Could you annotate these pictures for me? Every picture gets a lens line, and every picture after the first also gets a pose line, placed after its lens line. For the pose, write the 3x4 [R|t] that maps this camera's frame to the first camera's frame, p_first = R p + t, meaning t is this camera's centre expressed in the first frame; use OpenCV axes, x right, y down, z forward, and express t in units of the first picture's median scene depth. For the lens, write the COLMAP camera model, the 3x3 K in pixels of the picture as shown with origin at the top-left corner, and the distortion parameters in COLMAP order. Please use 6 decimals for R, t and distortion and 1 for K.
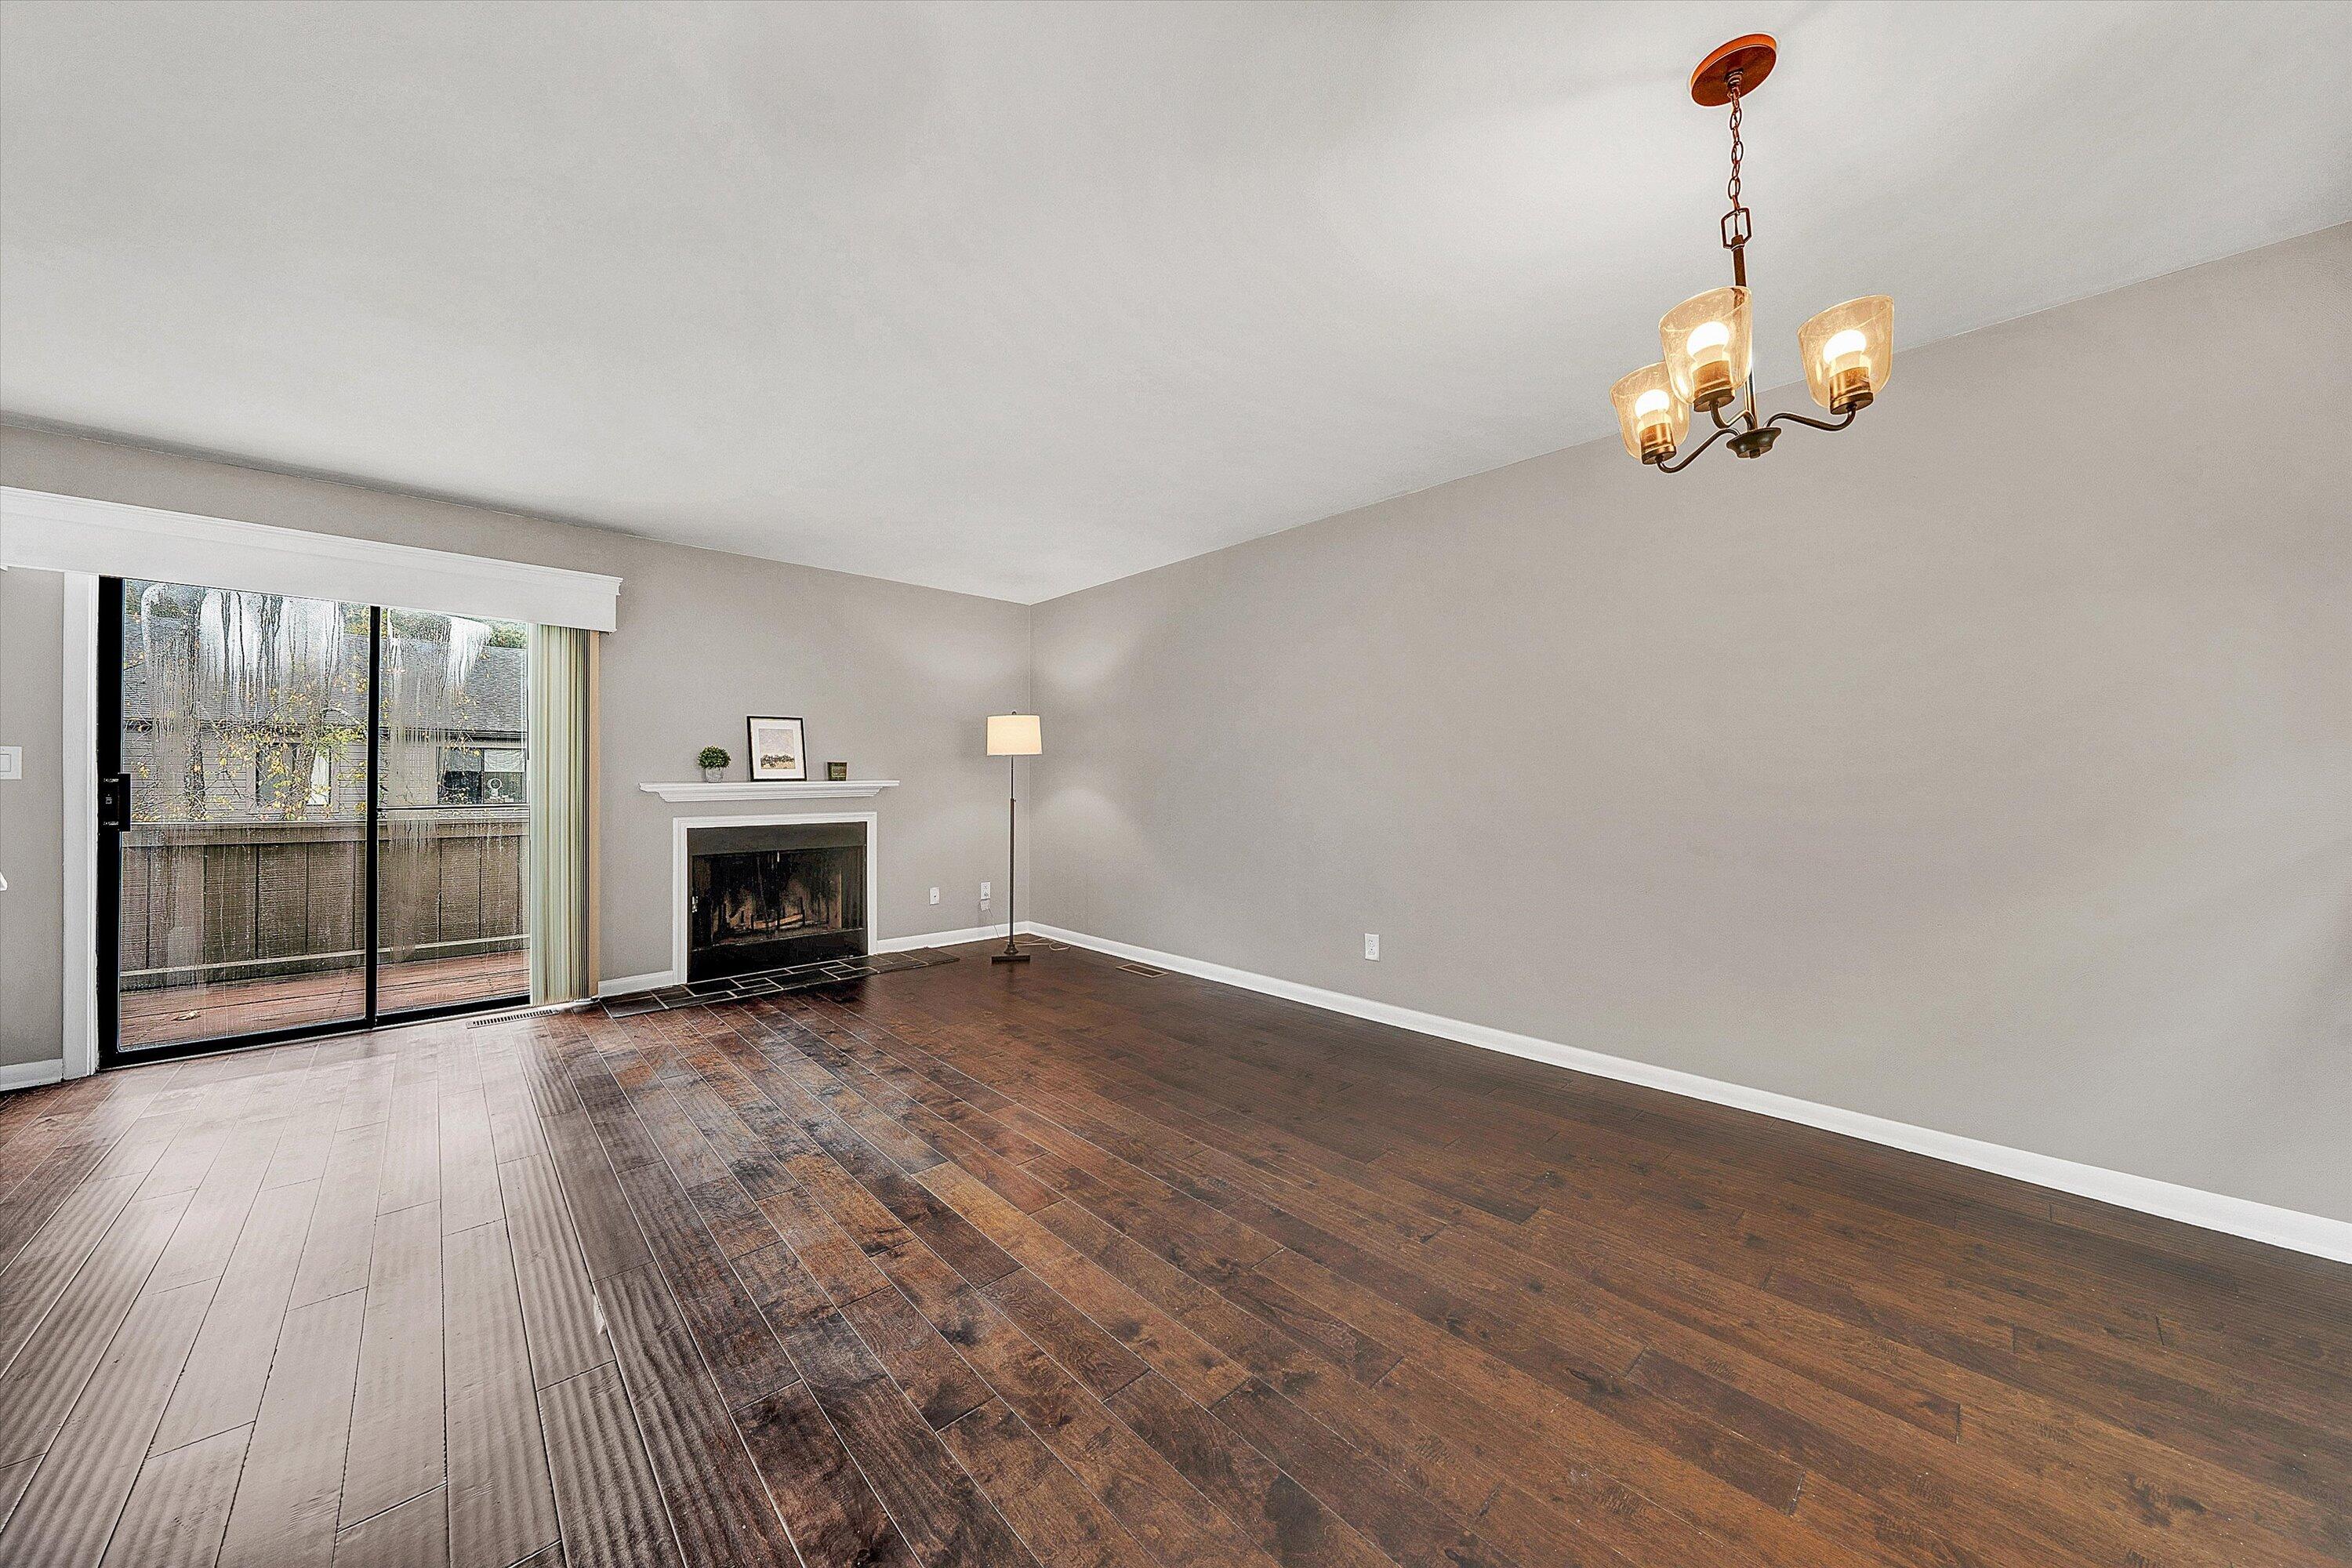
lens RADIAL K [[821.4, 0, 1176.0], [0, 821.4, 784.0], [0, 0, 1]] dist [0.007573, -0.000083]
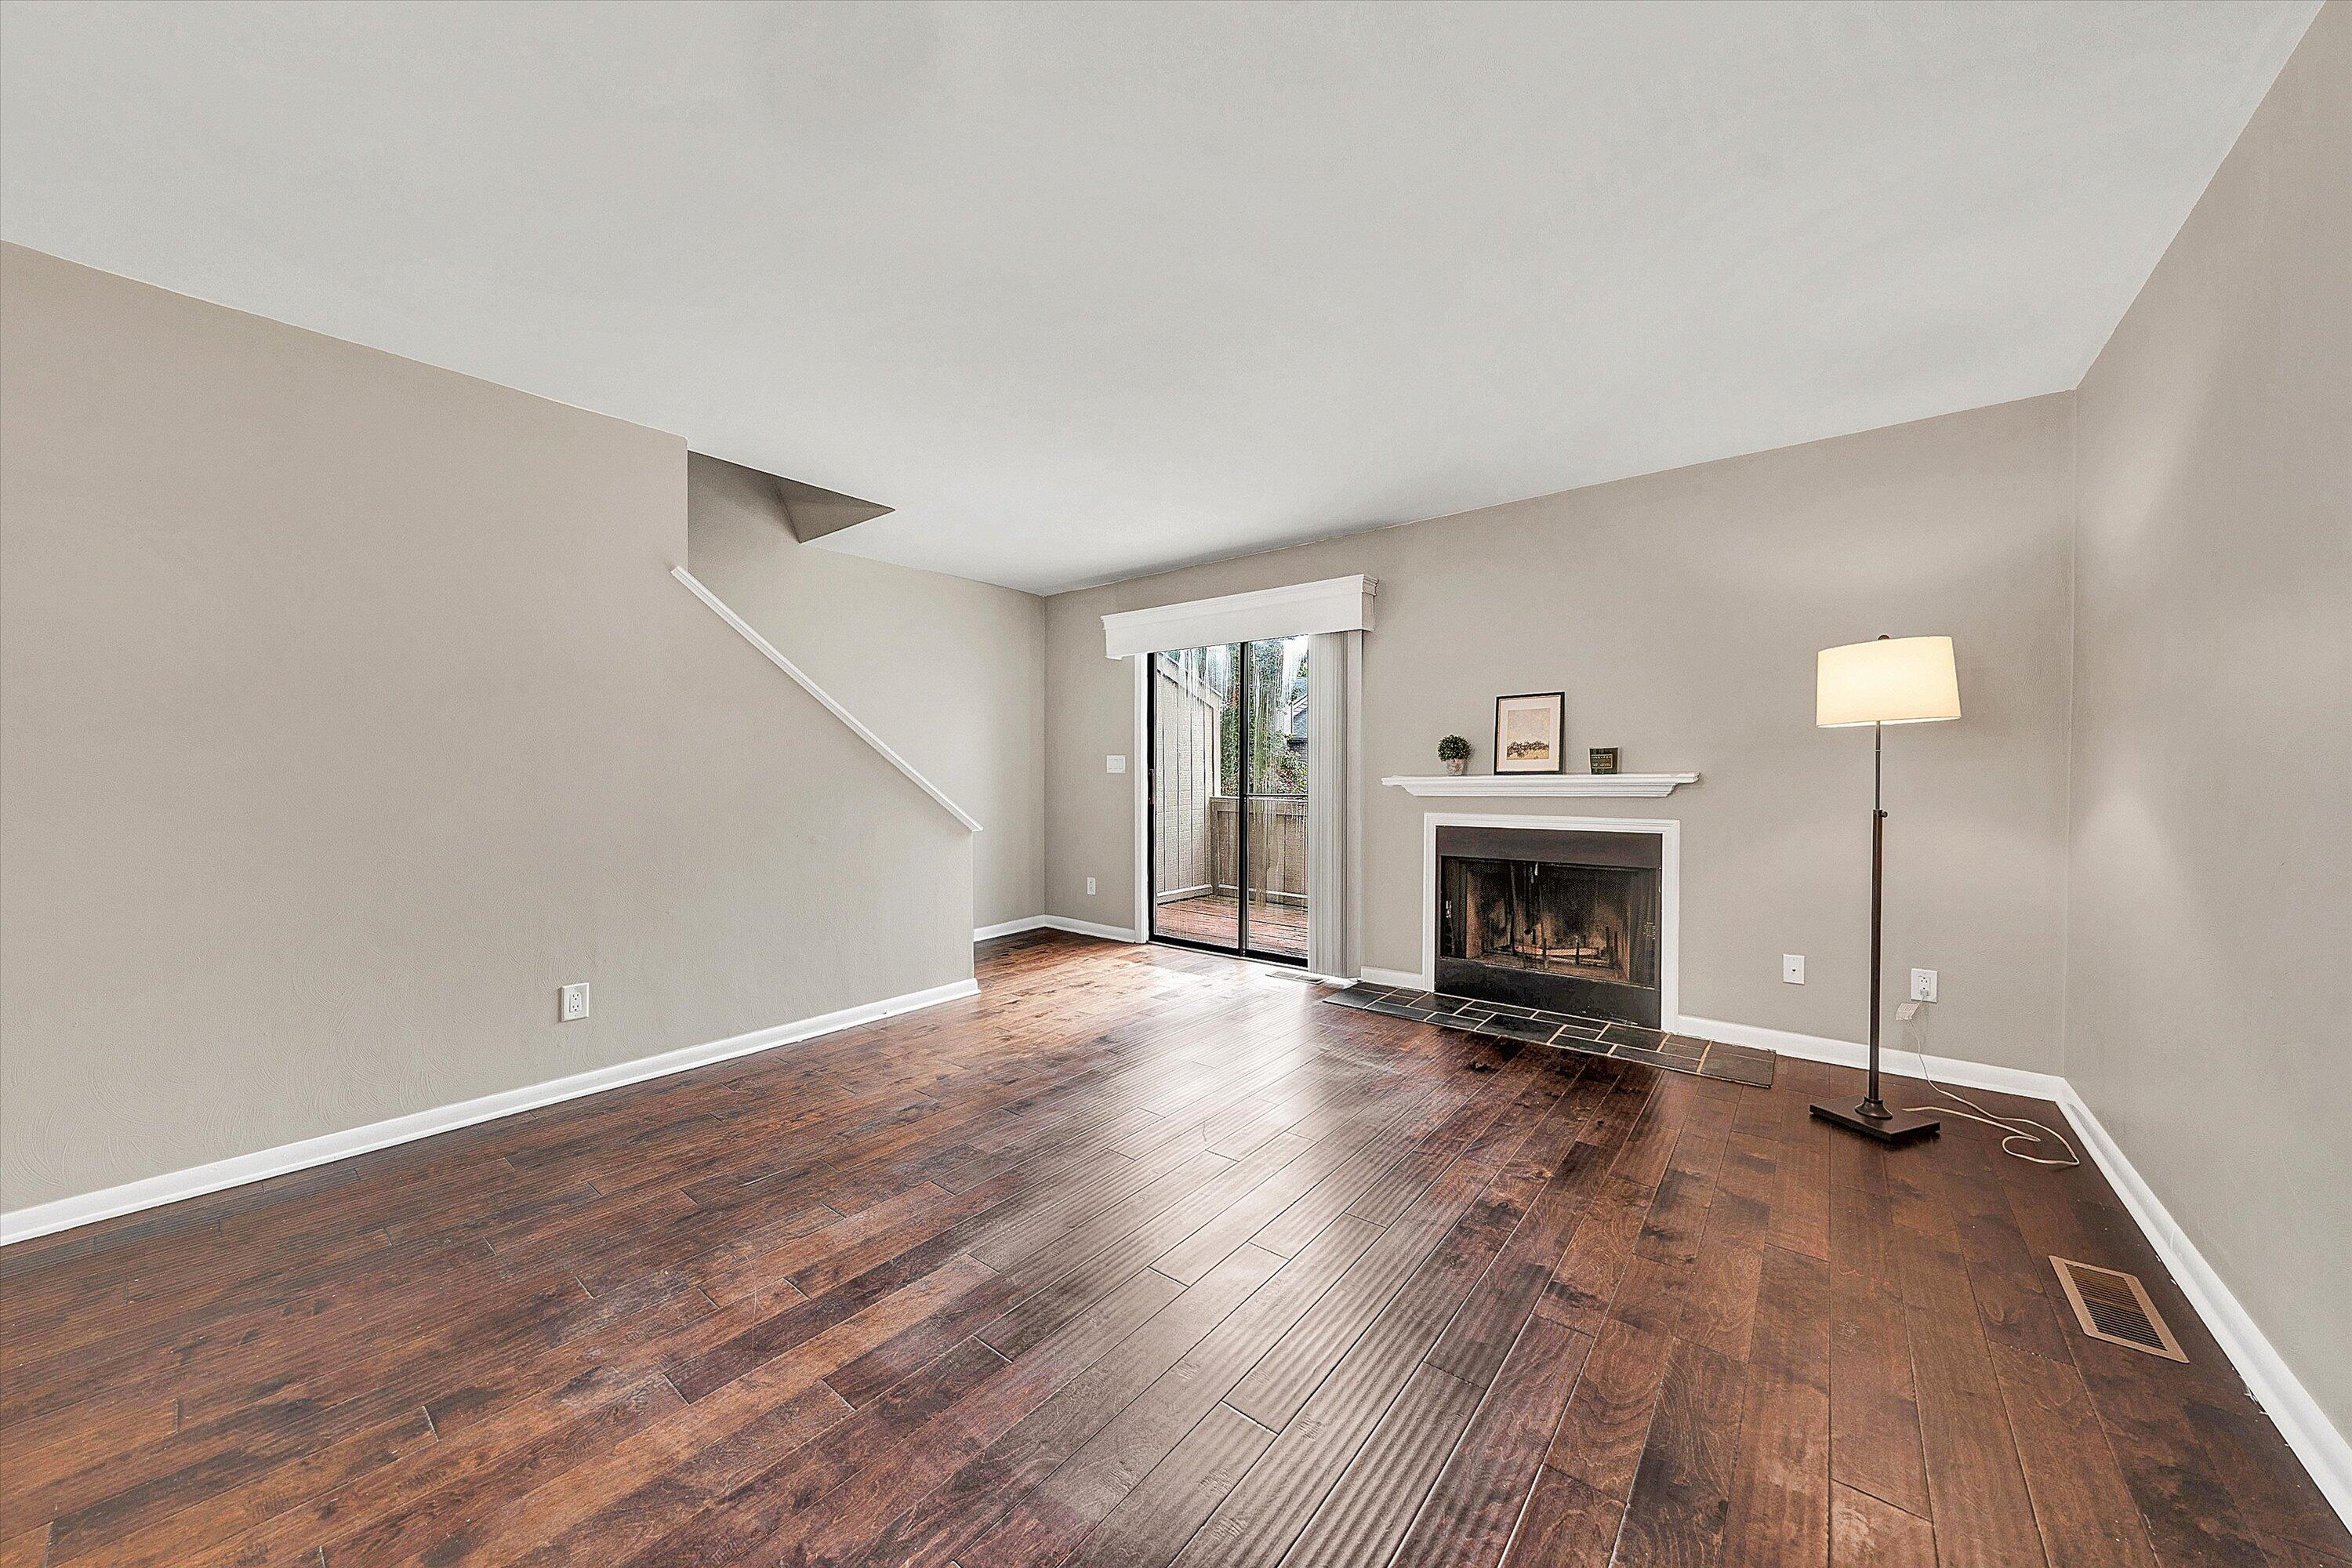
lens RADIAL K [[821.4, 0, 1176.0], [0, 821.4, 784.0], [0, 0, 1]] dist [0.007573, -0.000083]
pose [[0.127755, 0.017050, -0.991659, 0.273446], [0.001515, 0.999848, 0.017386, -0.008728], [0.991805, -0.003723, 0.127710, 0.573415]]
